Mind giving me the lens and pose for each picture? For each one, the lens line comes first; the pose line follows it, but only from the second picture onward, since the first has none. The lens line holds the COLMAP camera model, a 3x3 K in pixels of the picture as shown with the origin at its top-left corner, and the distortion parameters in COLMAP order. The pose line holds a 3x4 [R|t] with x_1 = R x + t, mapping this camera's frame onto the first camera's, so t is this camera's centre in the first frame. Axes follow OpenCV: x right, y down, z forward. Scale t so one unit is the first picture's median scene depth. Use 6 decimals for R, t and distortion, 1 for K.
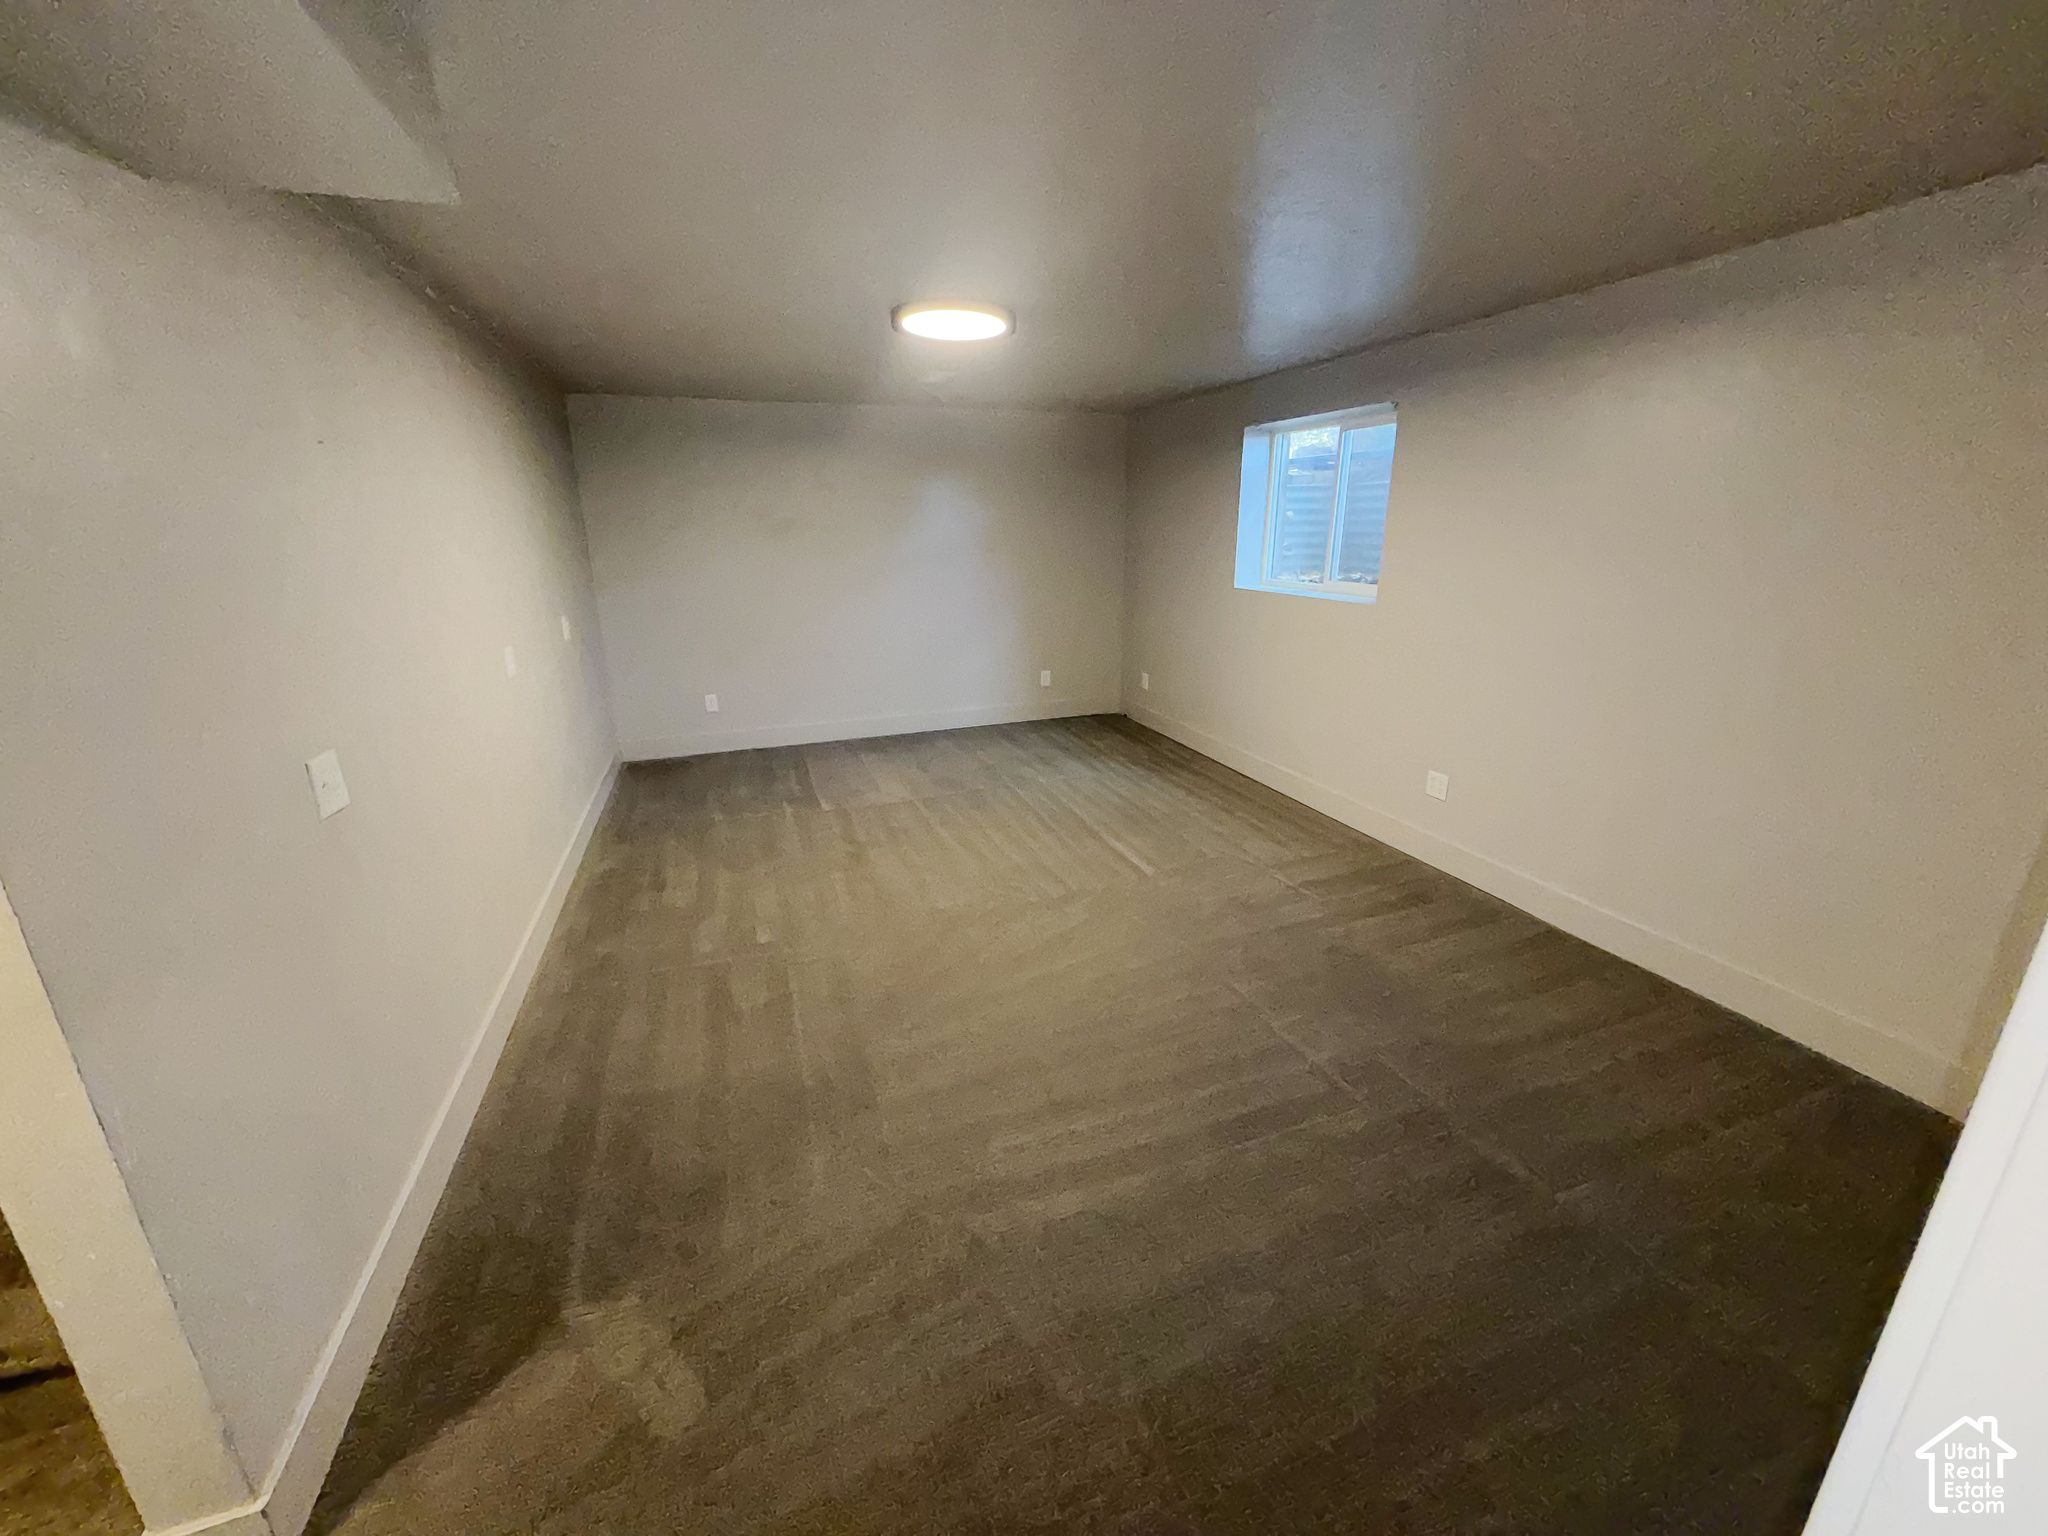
lens RADIAL K [[818.0, 0, 1014.8], [0, 818.0, 761.4], [0, 0, 1]] dist [0.000239, 0.000254]
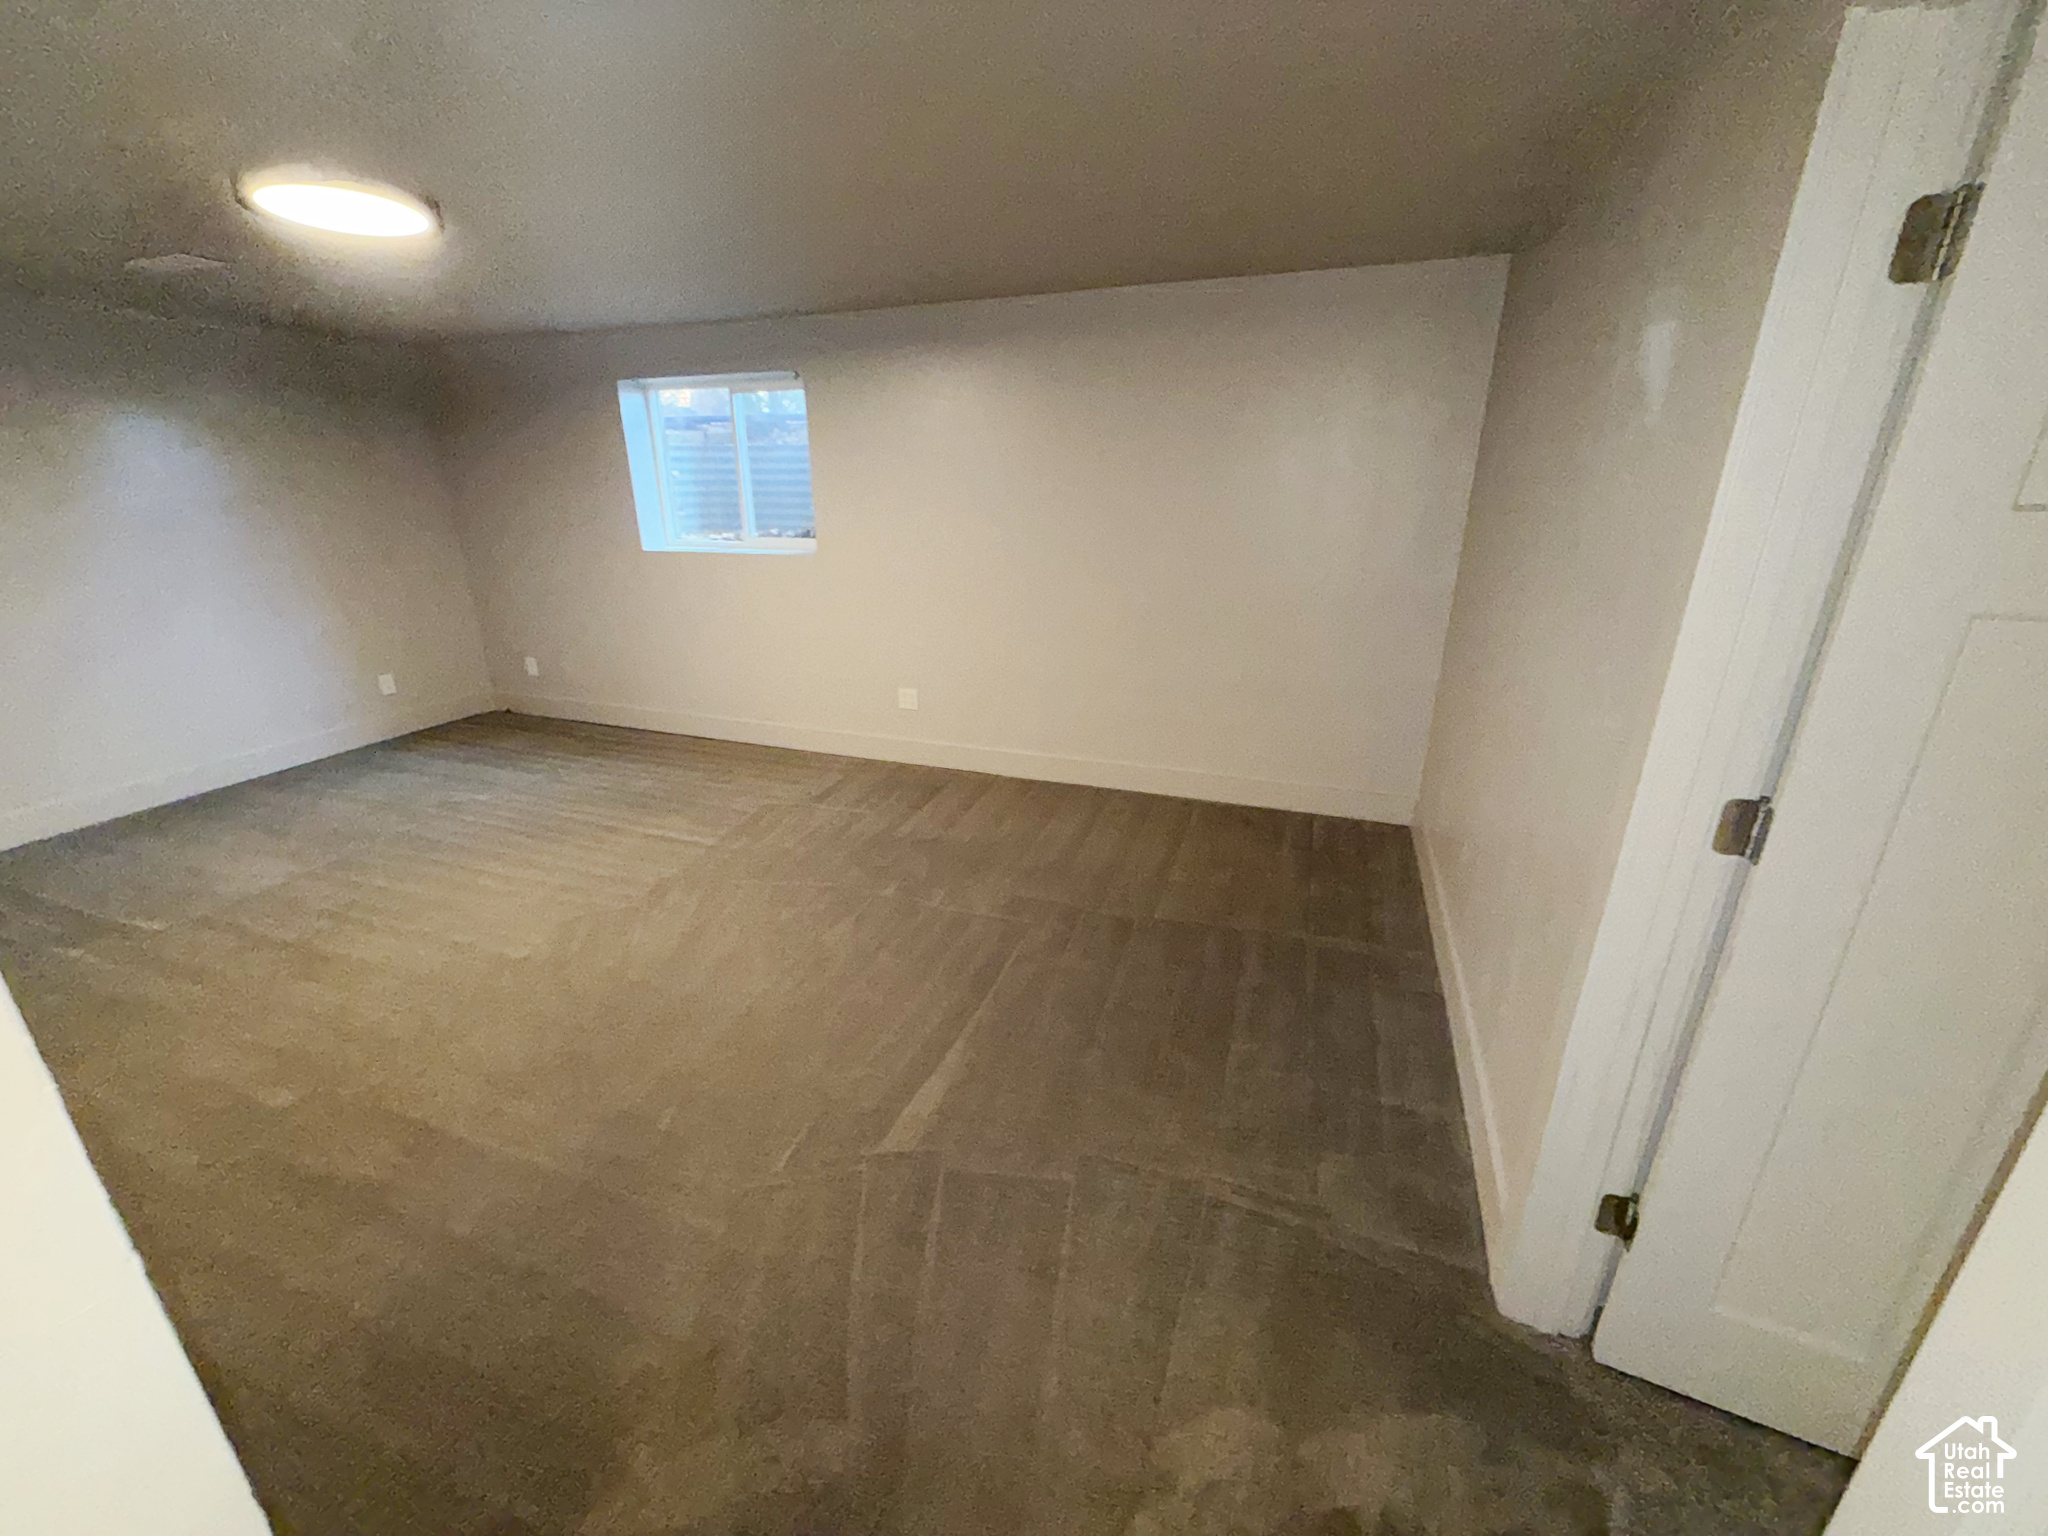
lens RADIAL K [[818.0, 0, 1006.6], [0, 818.0, 767.3], [0, 0, 1]] dist [0.000239, 0.000254]
pose [[0.645213, -0.250754, 0.721681, -0.248778], [0.216058, 0.965932, 0.142456, -0.012647], [-0.732816, 0.064010, 0.677409, 0.058072]]
